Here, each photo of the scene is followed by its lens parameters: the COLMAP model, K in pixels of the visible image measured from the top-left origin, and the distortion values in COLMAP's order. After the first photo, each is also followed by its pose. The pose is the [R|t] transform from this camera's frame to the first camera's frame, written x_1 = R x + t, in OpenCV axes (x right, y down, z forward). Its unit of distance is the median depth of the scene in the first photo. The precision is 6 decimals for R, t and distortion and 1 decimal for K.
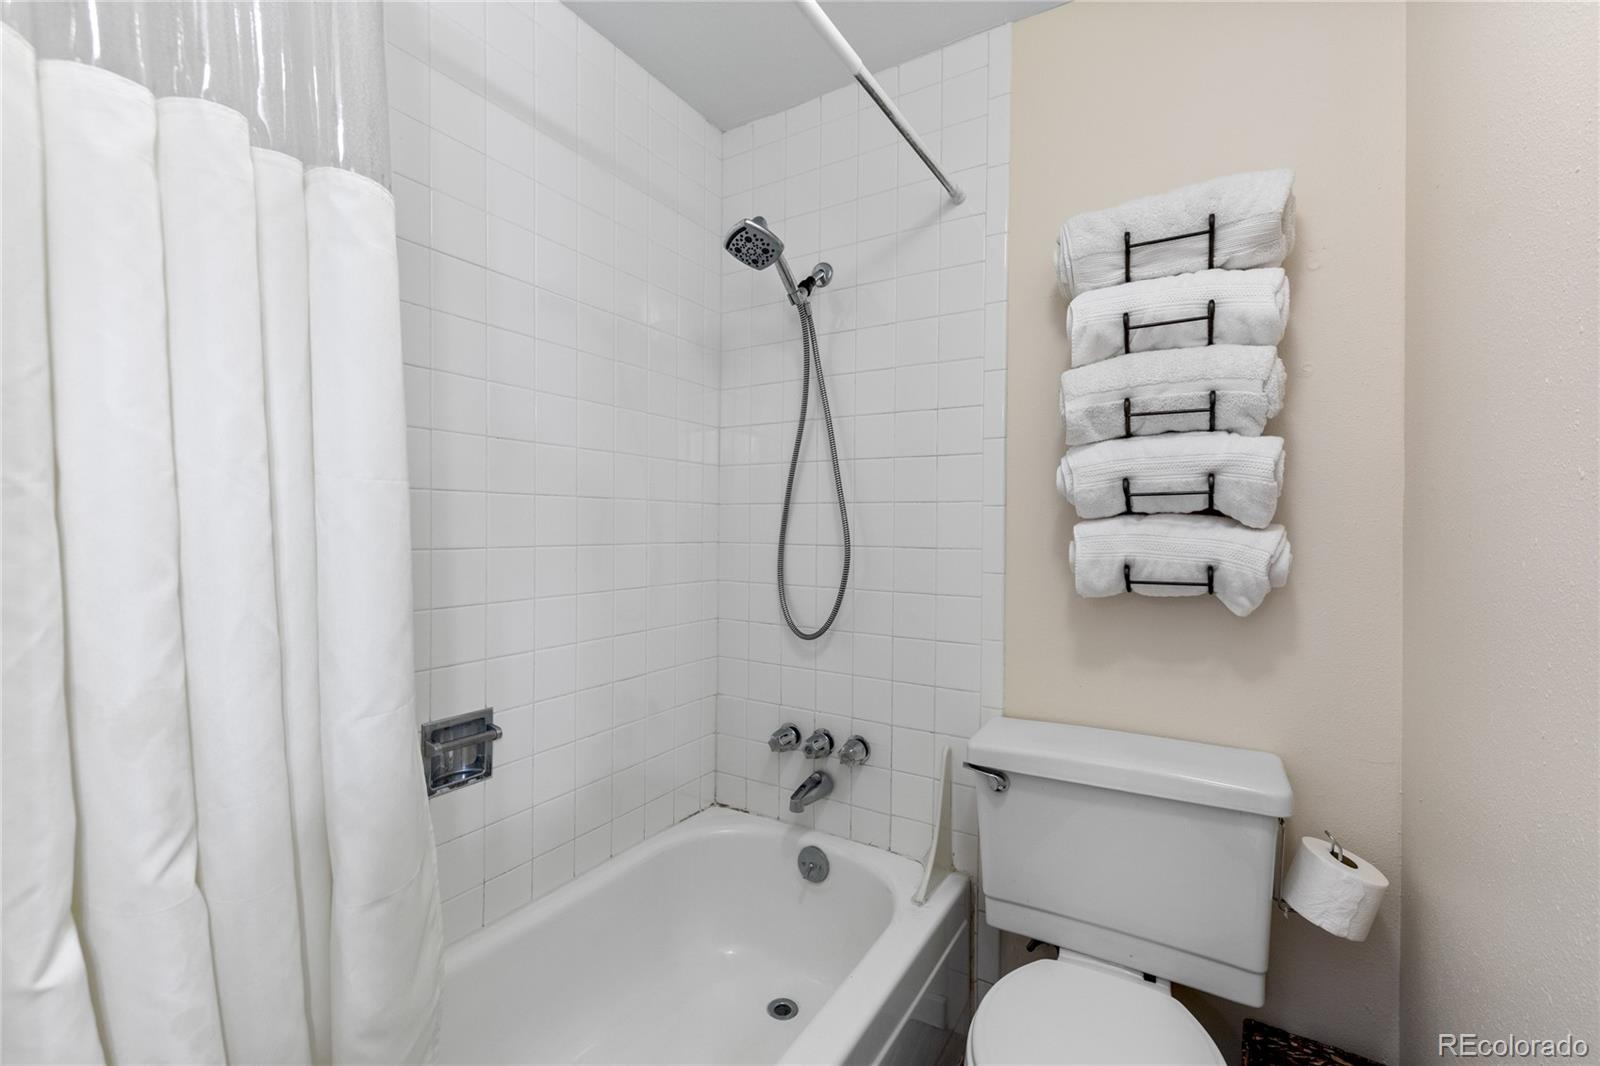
lens RADIAL K [[680.0, 0, 805.8], [0, 680.0, 527.3], [0, 0, 1]] dist [0.008969, -0.001202]
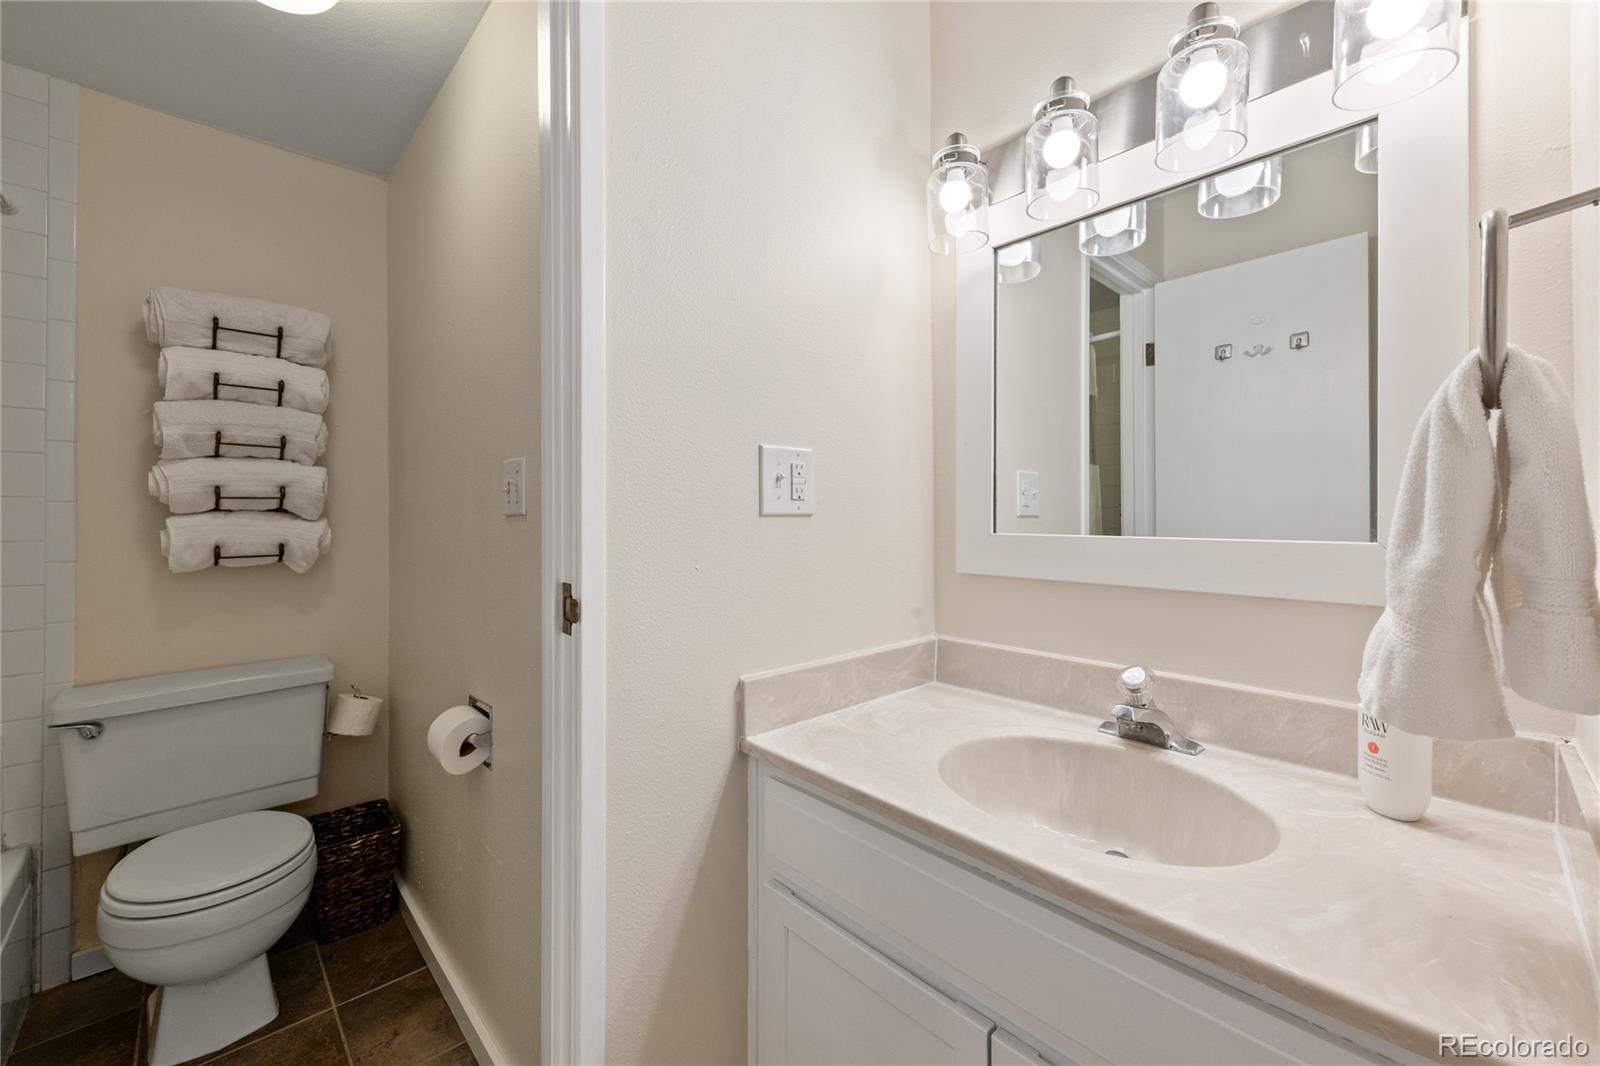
lens RADIAL K [[628.7, 0, 807.1], [0, 628.7, 520.9], [0, 0, 1]] dist [0.000948, -0.000302]
pose [[0.261909, -0.003521, 0.965086, -0.511501], [0.007528, 0.999970, 0.001606, 0.009718], [-0.965063, 0.006844, 0.261928, -0.583686]]
